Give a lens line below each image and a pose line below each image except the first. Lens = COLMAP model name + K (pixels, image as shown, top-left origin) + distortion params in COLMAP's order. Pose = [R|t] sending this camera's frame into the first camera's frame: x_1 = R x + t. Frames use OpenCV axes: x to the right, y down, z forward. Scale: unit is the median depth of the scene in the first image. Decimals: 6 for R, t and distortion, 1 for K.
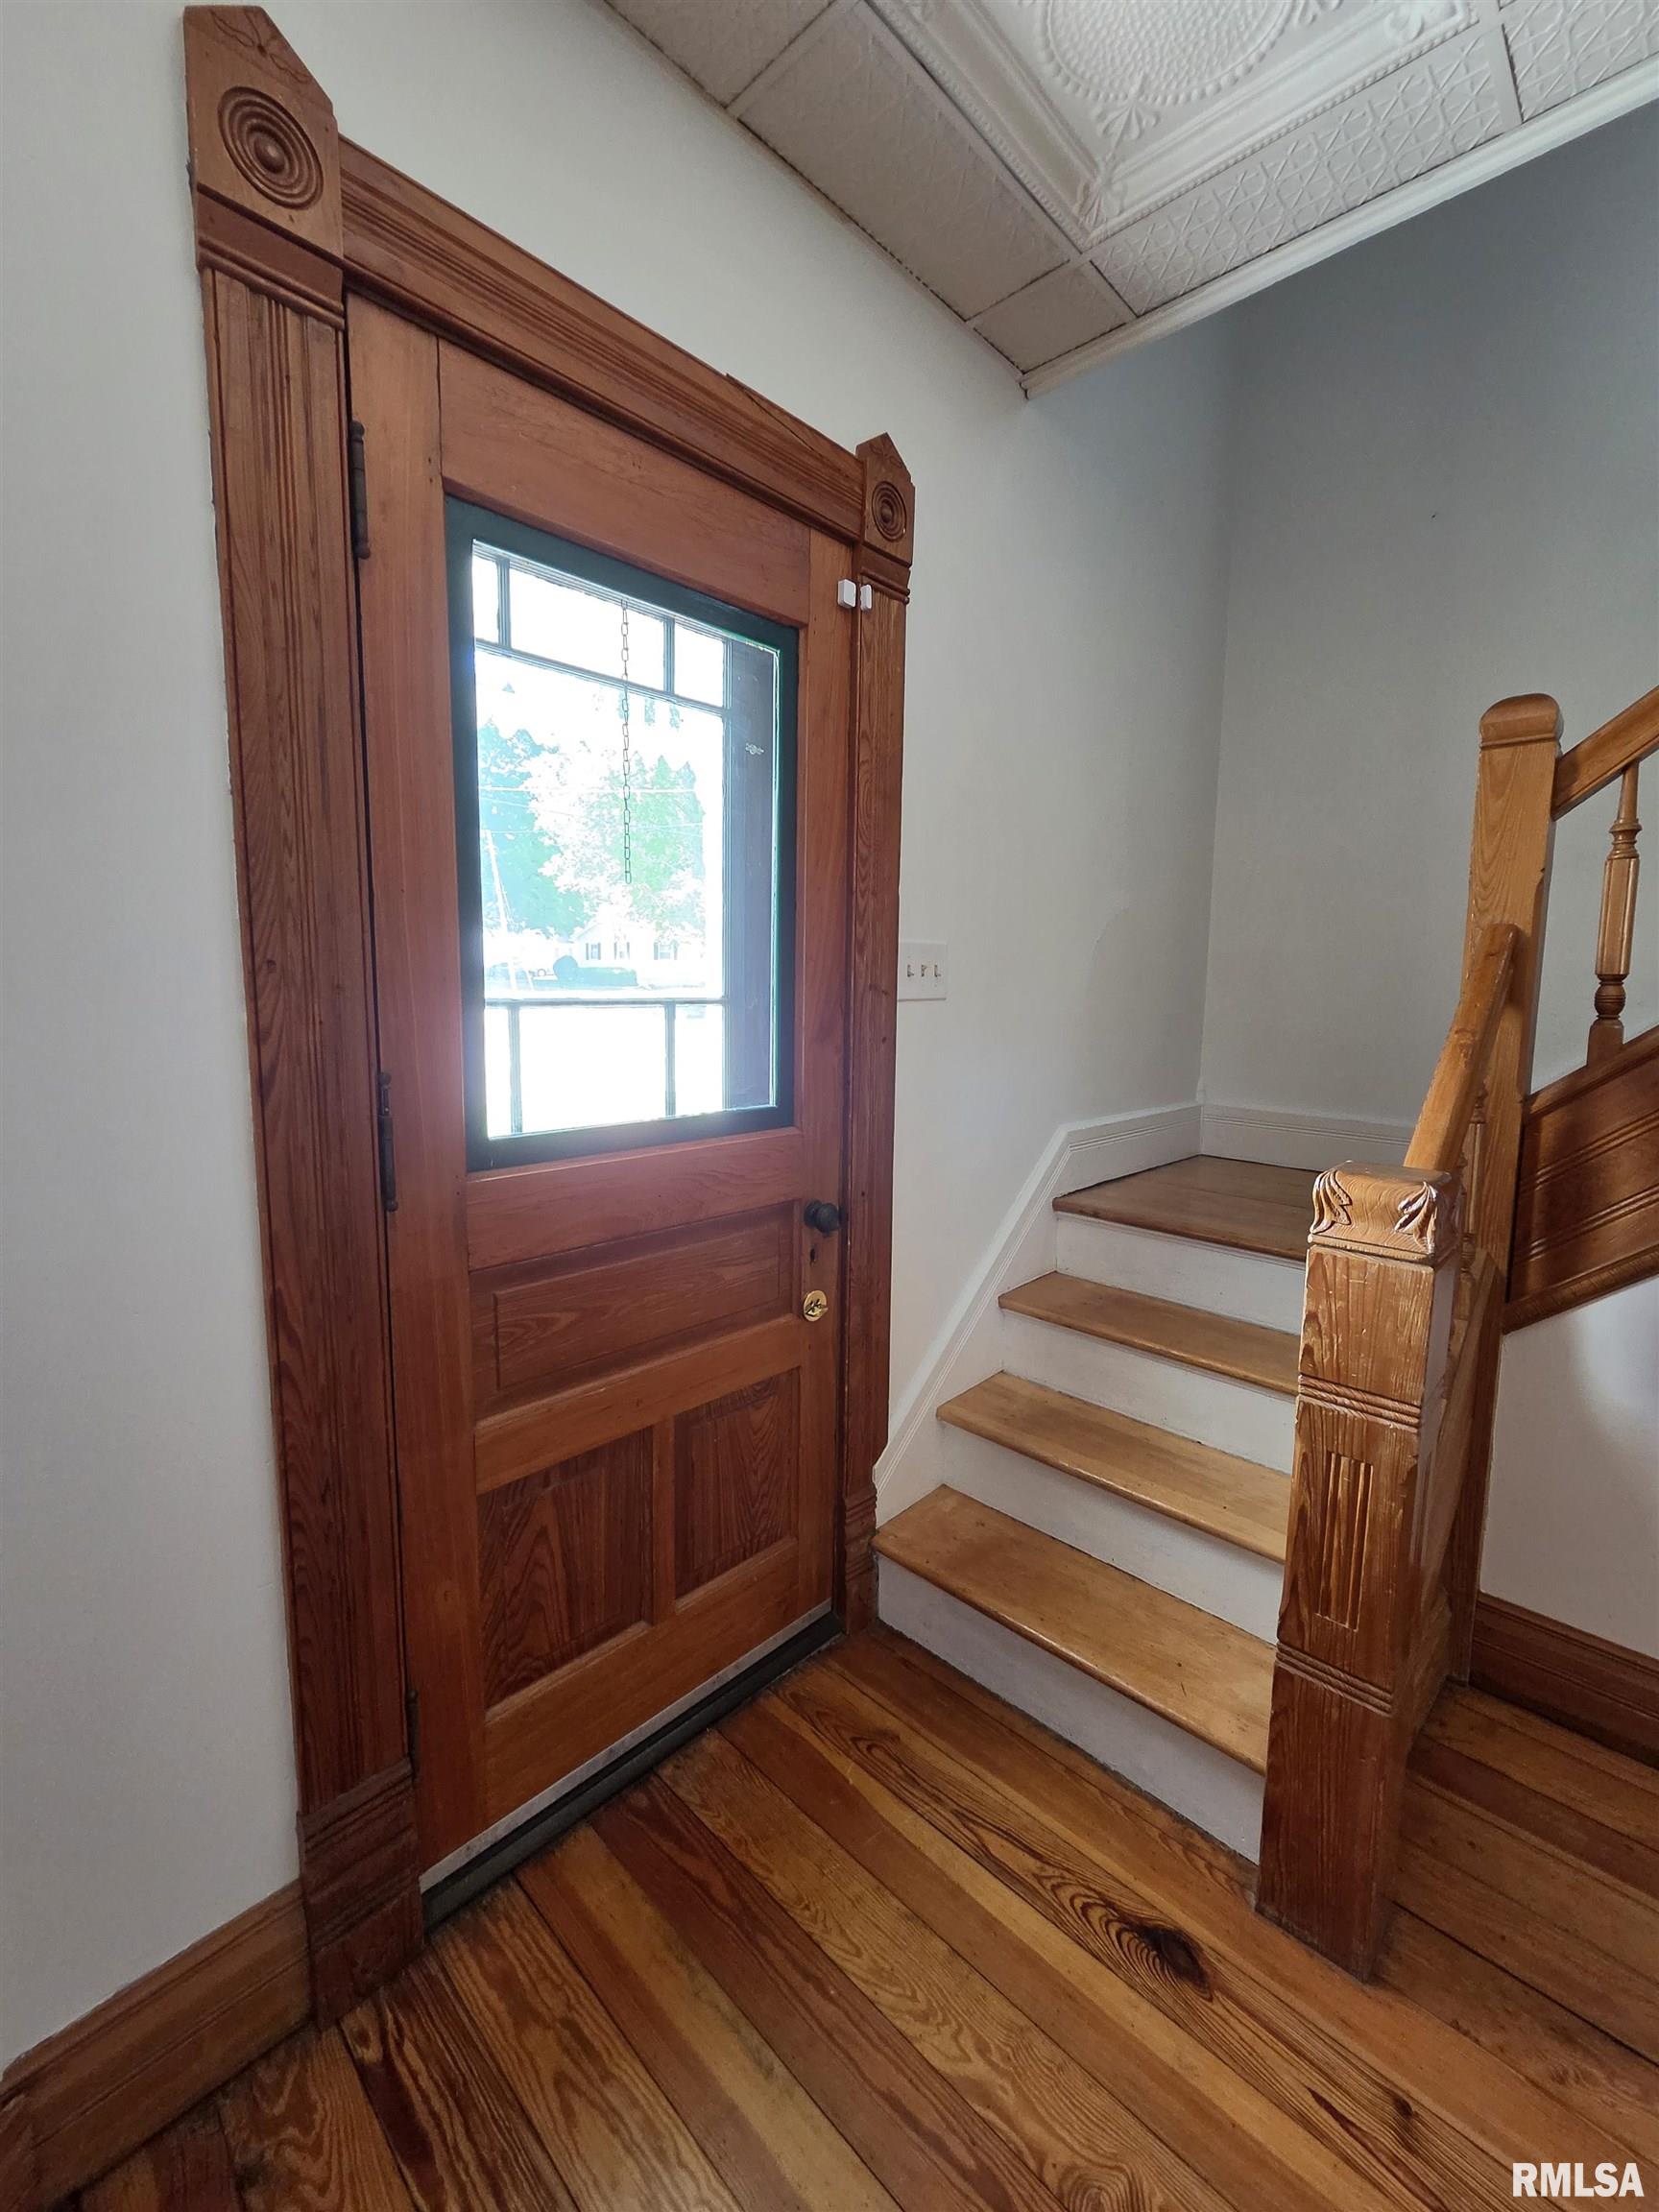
lens RADIAL K [[916.2, 0, 829.2], [0, 916.2, 1090.2], [0, 0, 1]] dist [-0.005115, 0.001671]
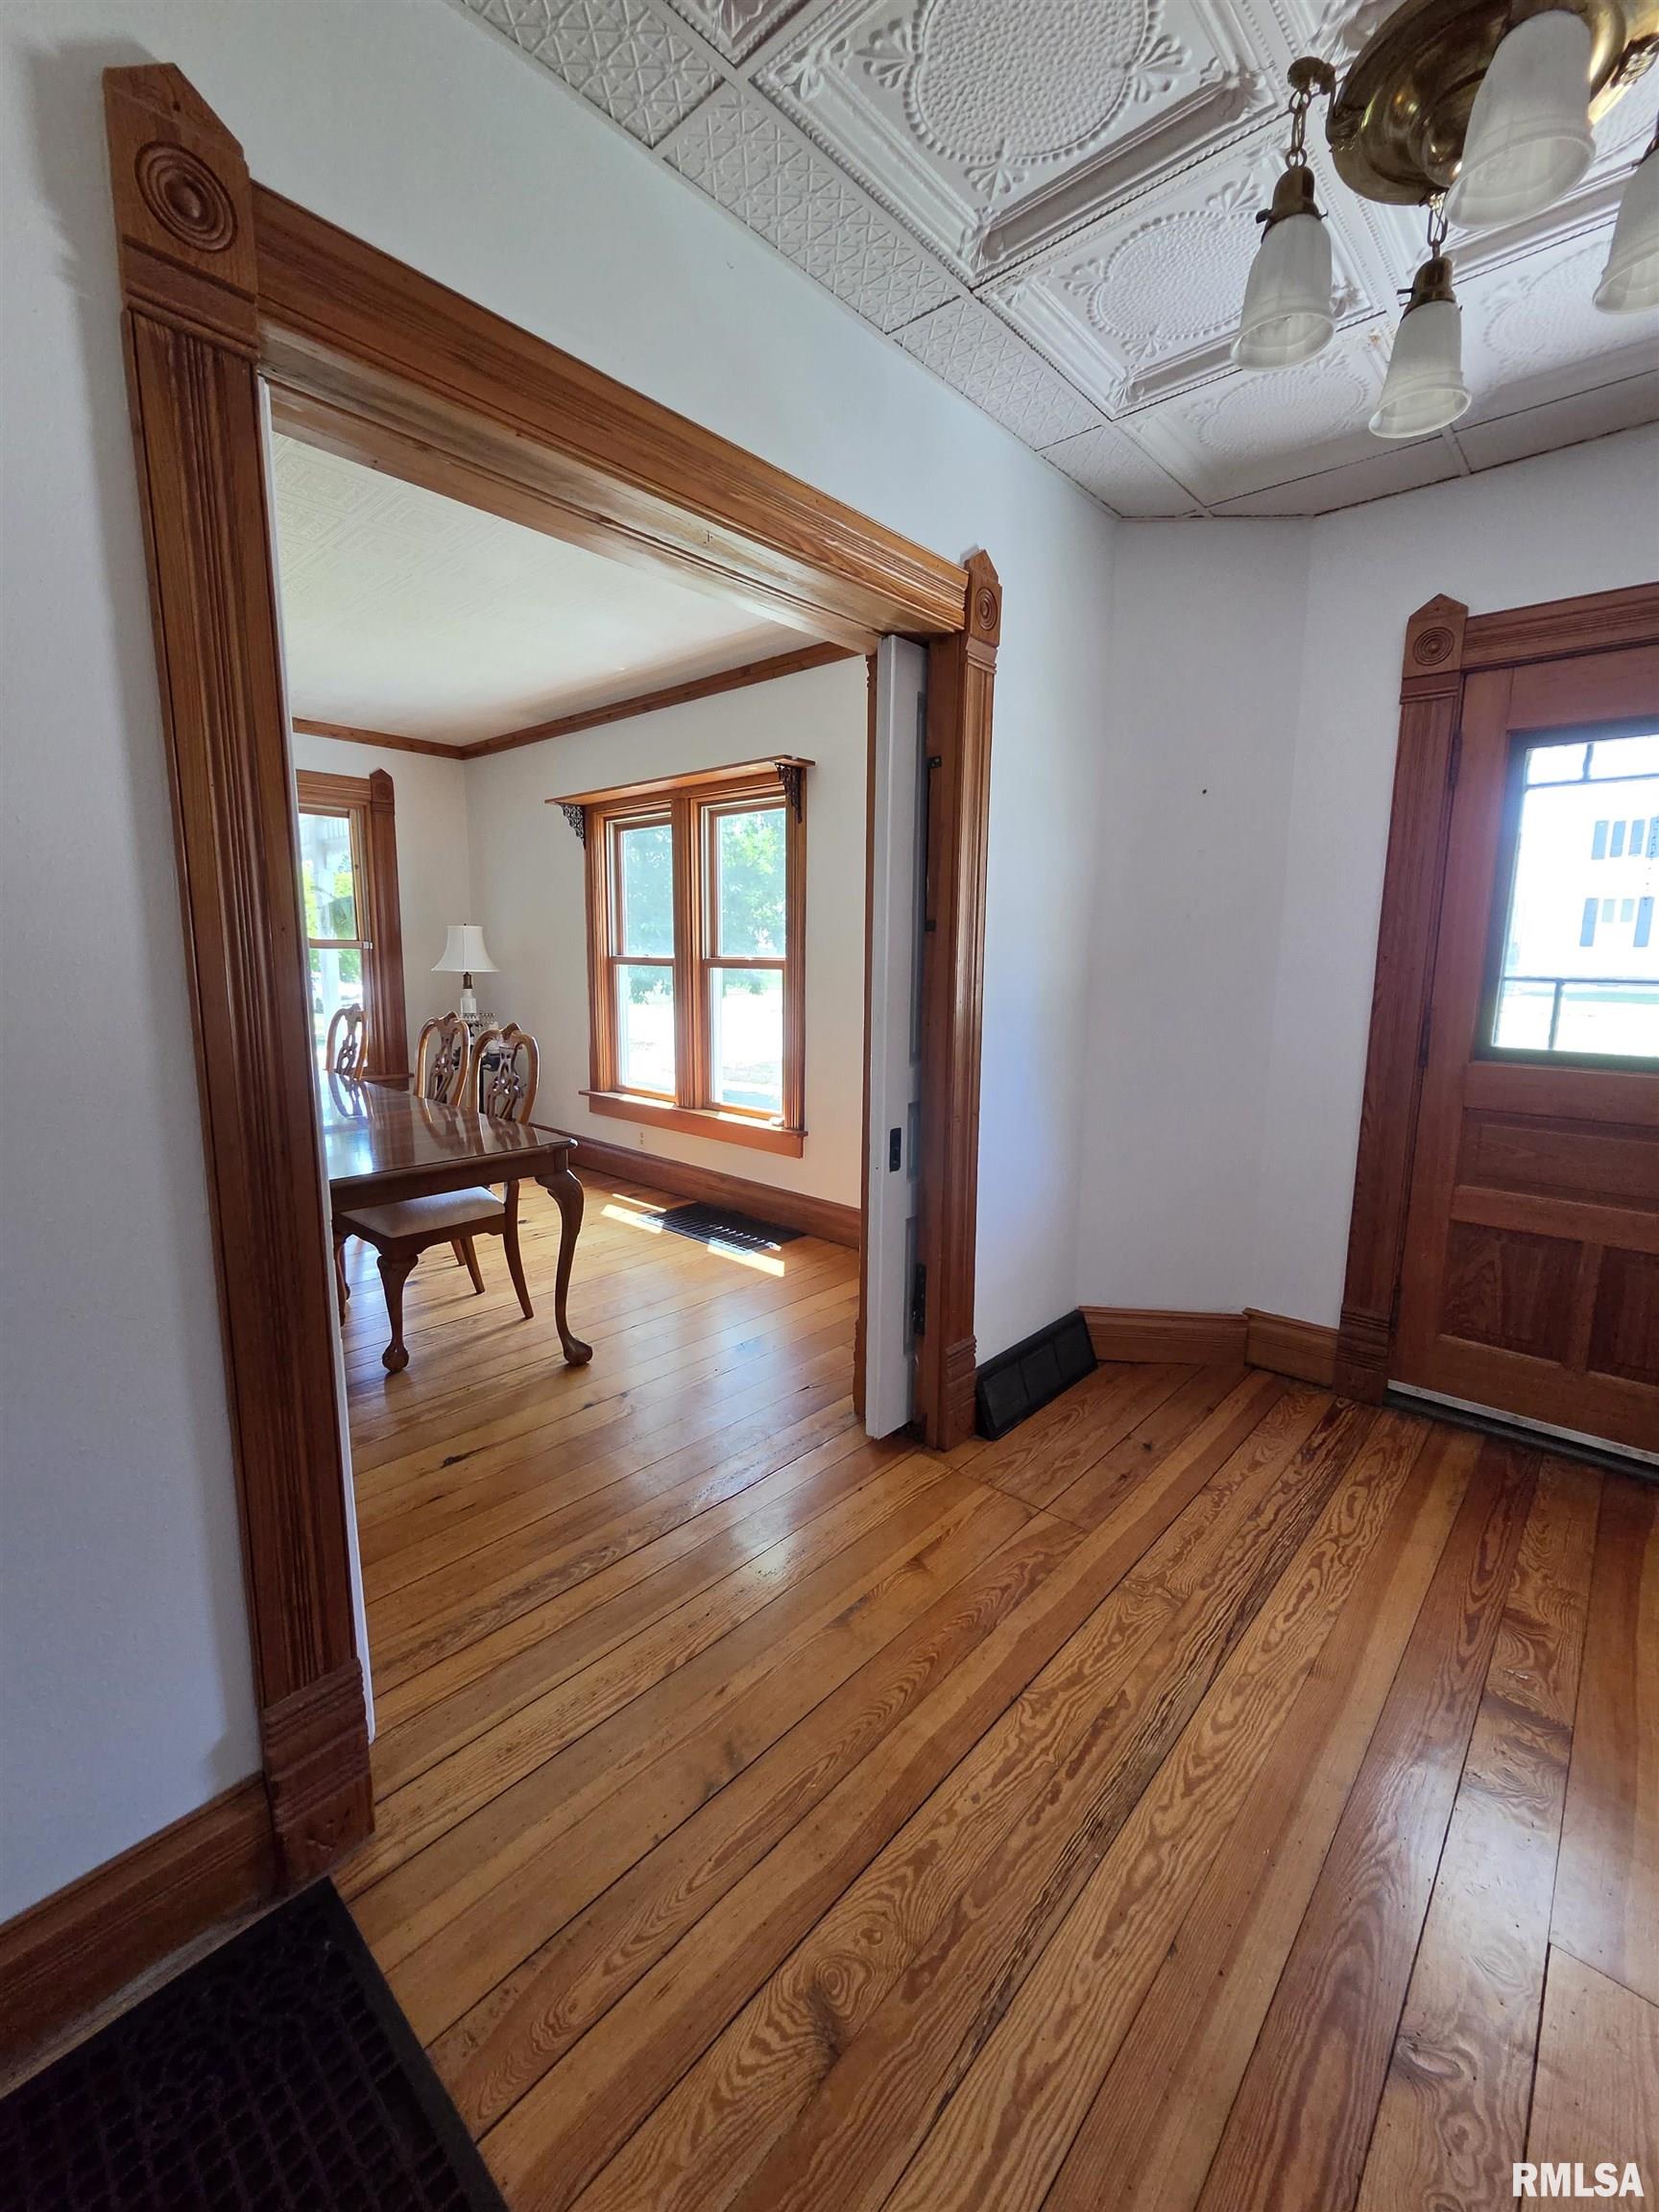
lens RADIAL K [[916.2, 0, 827.9], [0, 916.2, 1093.9], [0, 0, 1]] dist [-0.005115, 0.001671]
pose [[0.036964, 0.143303, -0.988988, 1.437242], [-0.128086, 0.982181, 0.137530, 0.062577], [0.991074, 0.121592, 0.054660, -0.485378]]
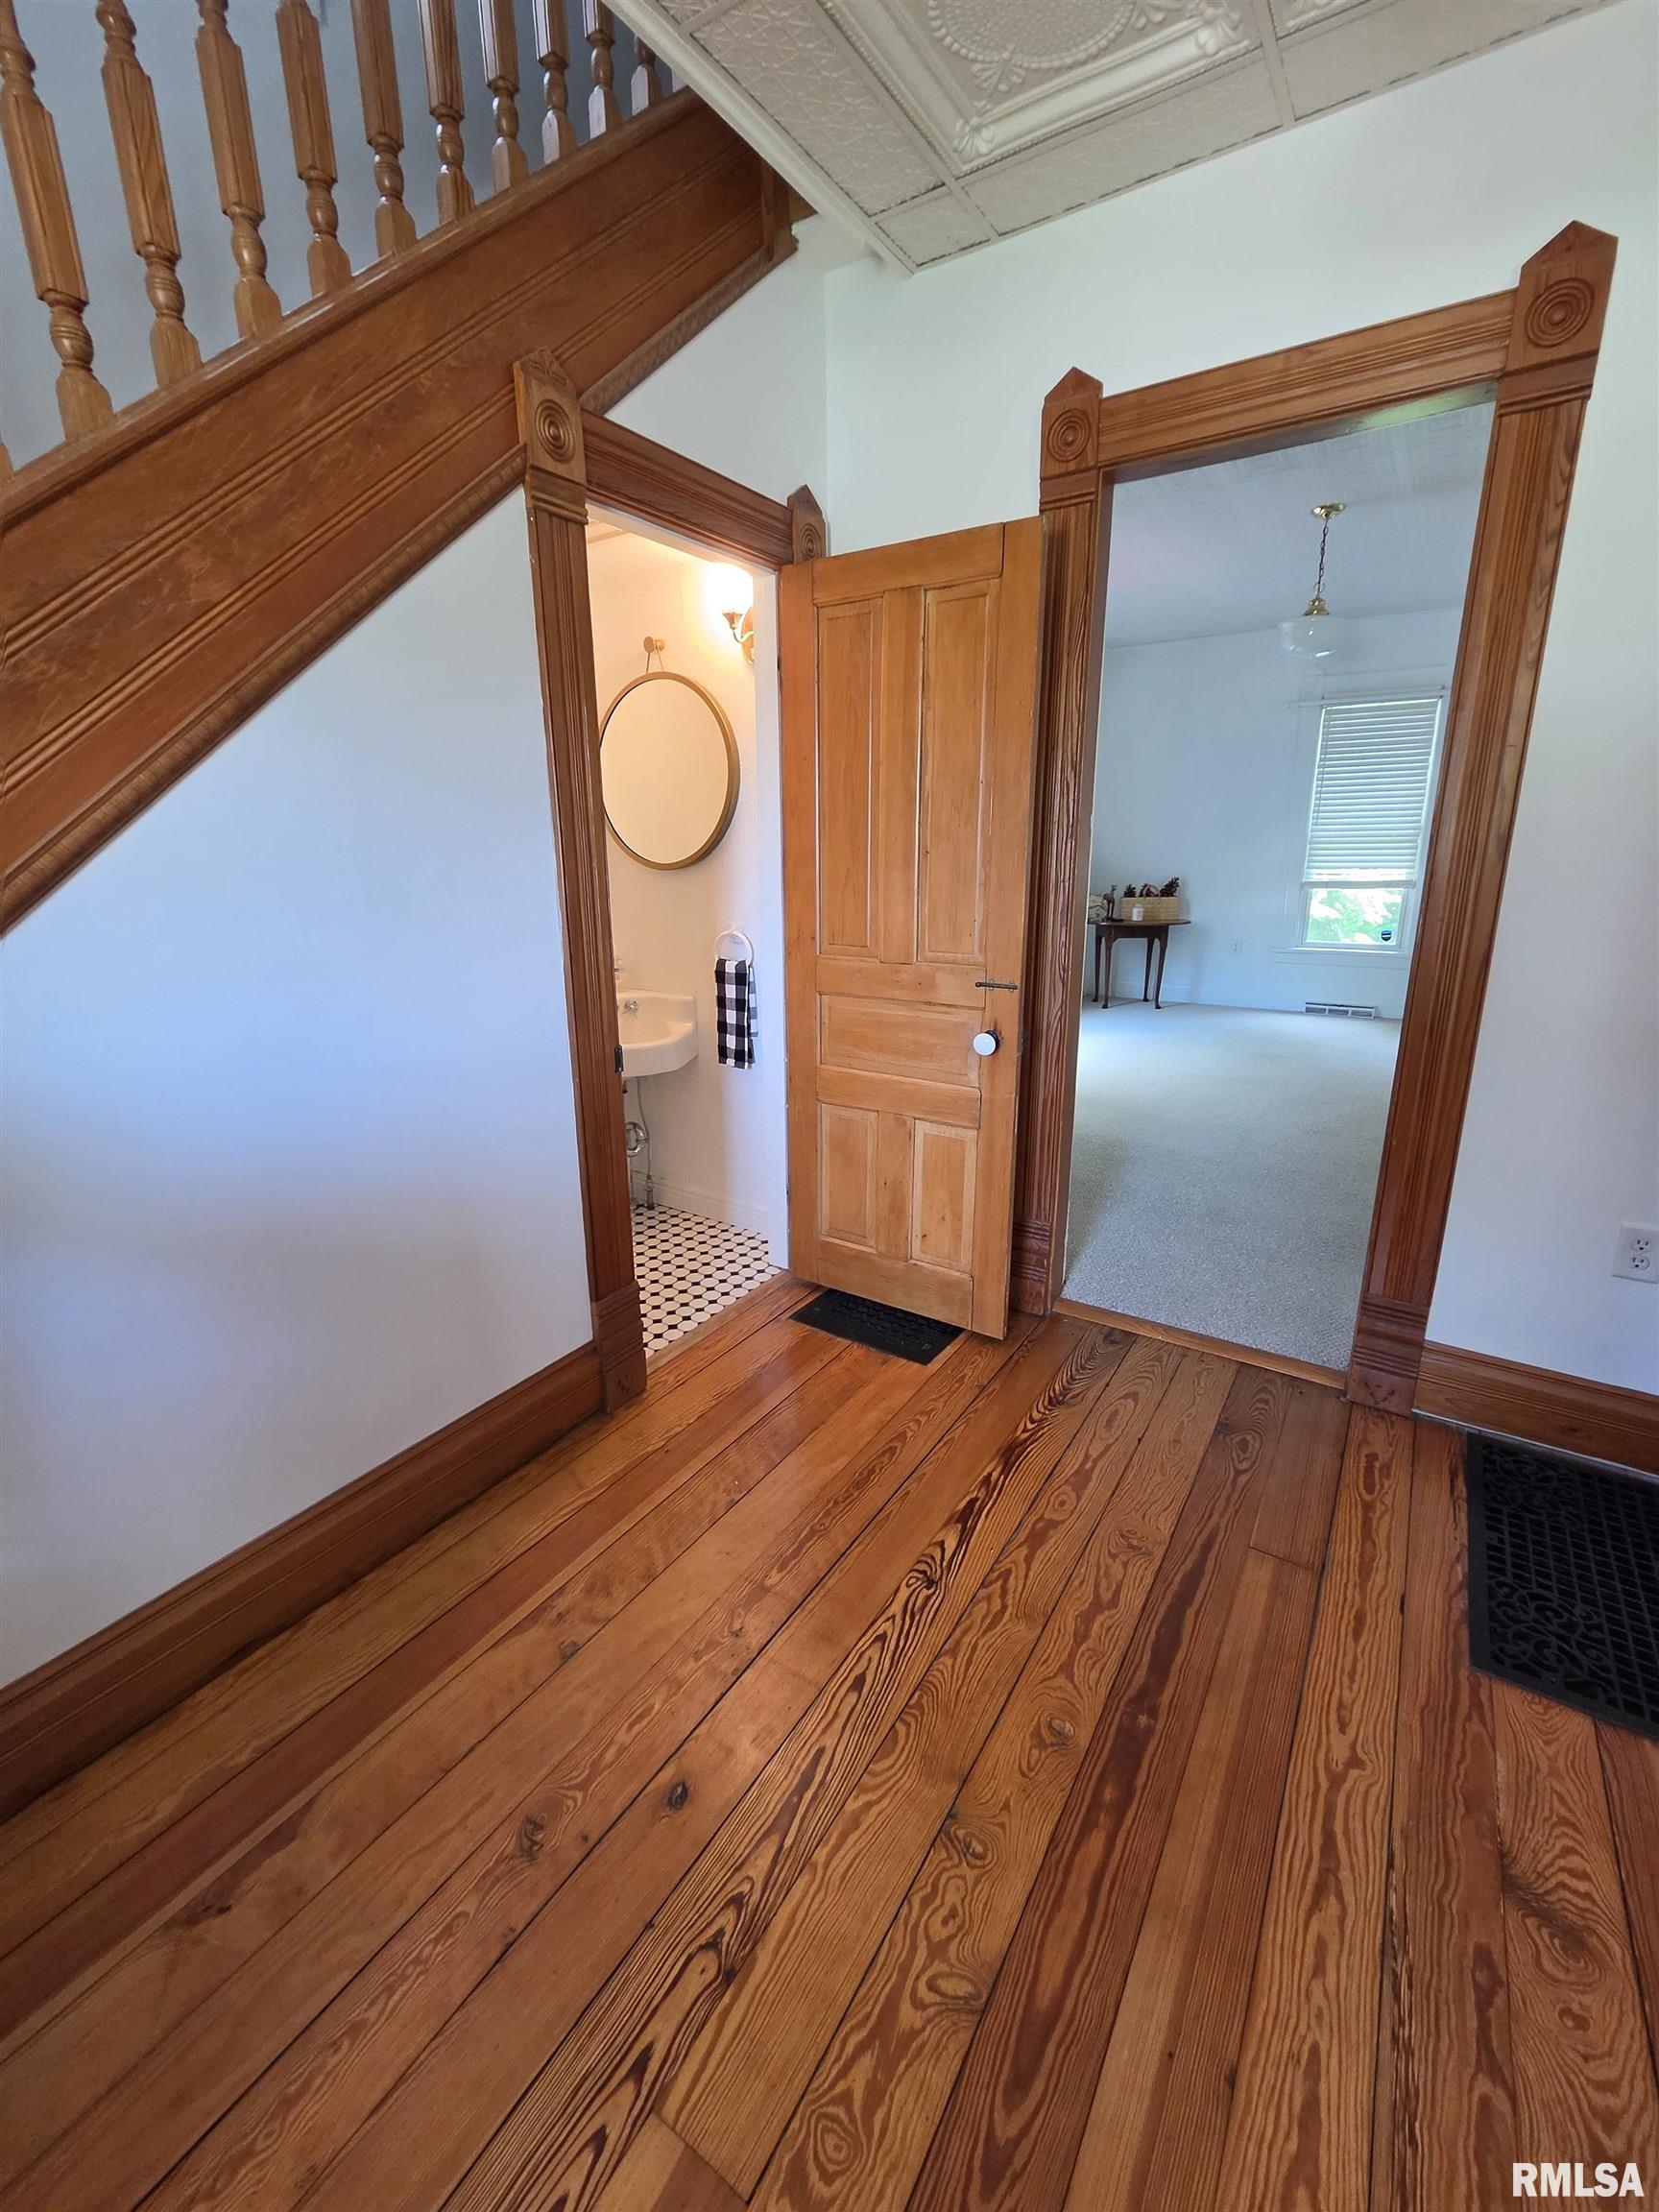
lens RADIAL K [[916.2, 0, 823.8], [0, 916.2, 1094.5], [0, 0, 1]] dist [-0.005115, 0.001671]
pose [[-0.192218, -0.265968, 0.944623, 0.252239], [0.134195, 0.946407, 0.293777, -0.009484], [-0.972134, 0.183233, -0.146225, 0.289353]]
